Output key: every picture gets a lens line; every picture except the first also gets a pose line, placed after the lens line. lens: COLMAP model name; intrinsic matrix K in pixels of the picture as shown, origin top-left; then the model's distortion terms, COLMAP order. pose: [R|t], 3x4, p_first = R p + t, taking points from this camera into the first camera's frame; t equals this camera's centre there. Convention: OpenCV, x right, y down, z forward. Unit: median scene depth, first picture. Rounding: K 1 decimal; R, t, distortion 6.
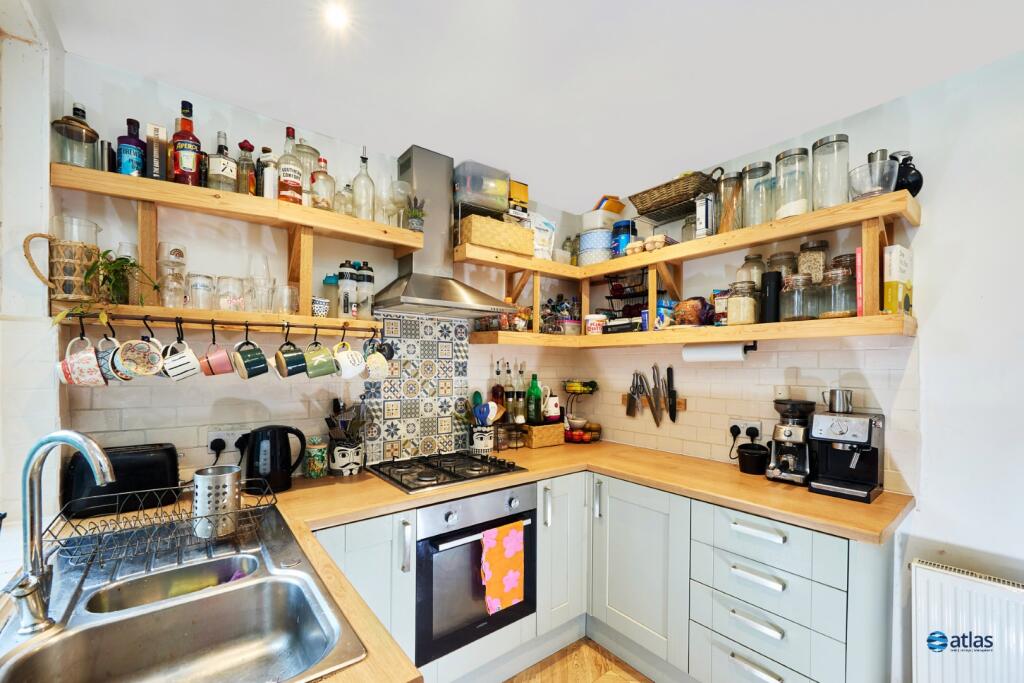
lens RADIAL K [[407.6, 0, 509.0], [0, 407.6, 371.2], [0, 0, 1]] dist [0.000017, -0.000022]
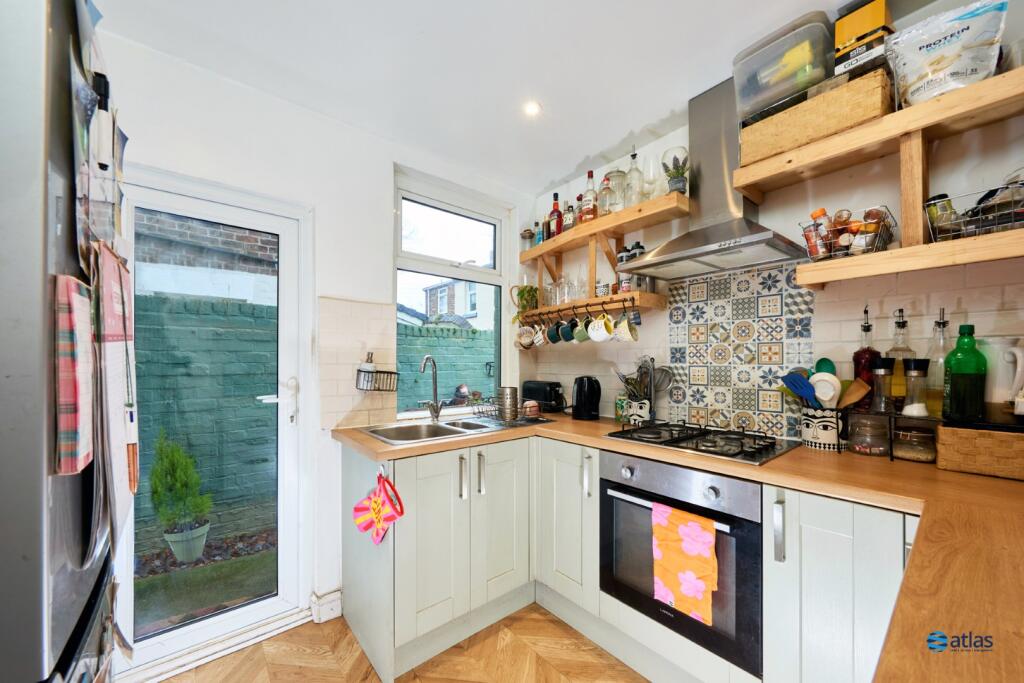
lens RADIAL K [[383.6, 0, 509.9], [0, 383.6, 363.6], [0, 0, 1]] dist [-0.000201, -0.000023]
pose [[0.028080, -0.006186, -0.999587, 0.594580], [-0.009651, 0.999933, -0.006459, 0.072814], [0.999559, 0.009829, 0.028019, 0.497067]]
